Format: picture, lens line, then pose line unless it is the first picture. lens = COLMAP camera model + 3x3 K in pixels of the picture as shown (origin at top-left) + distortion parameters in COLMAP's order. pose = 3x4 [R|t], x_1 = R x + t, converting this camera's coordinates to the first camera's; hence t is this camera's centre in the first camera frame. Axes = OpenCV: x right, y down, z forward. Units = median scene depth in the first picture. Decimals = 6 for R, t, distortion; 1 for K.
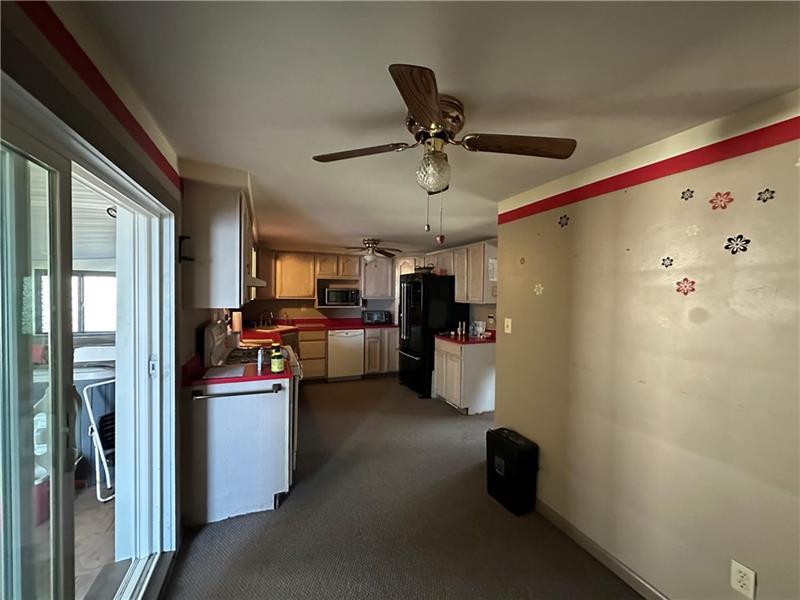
lens RADIAL K [[319.6, 0, 398.3], [0, 319.6, 299.5], [0, 0, 1]] dist [-0.006883, 0.000659]
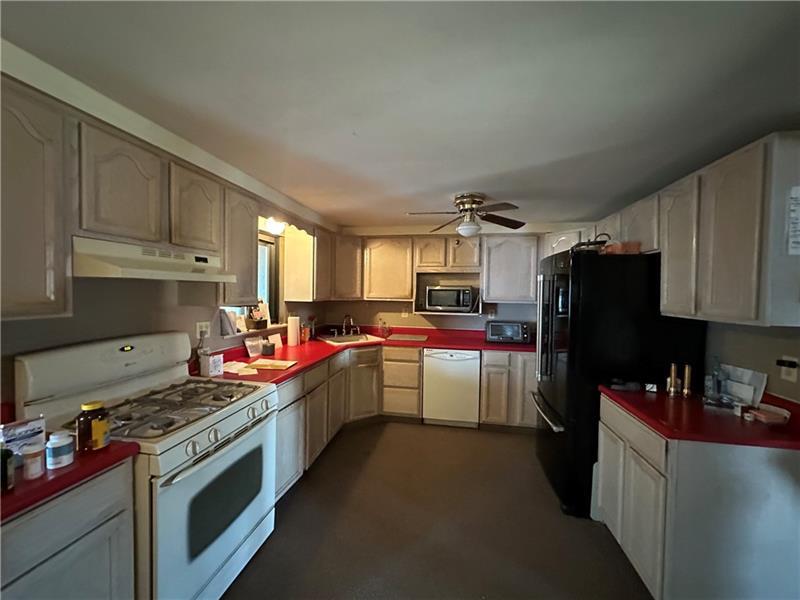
lens RADIAL K [[319.6, 0, 402.0], [0, 319.6, 299.5], [0, 0, 1]] dist [-0.006883, 0.000659]
pose [[0.854905, 0.015383, -0.518556, 0.088679], [-0.018910, 0.999820, -0.001516, -0.004117], [0.518440, 0.011102, 0.855042, 0.397090]]
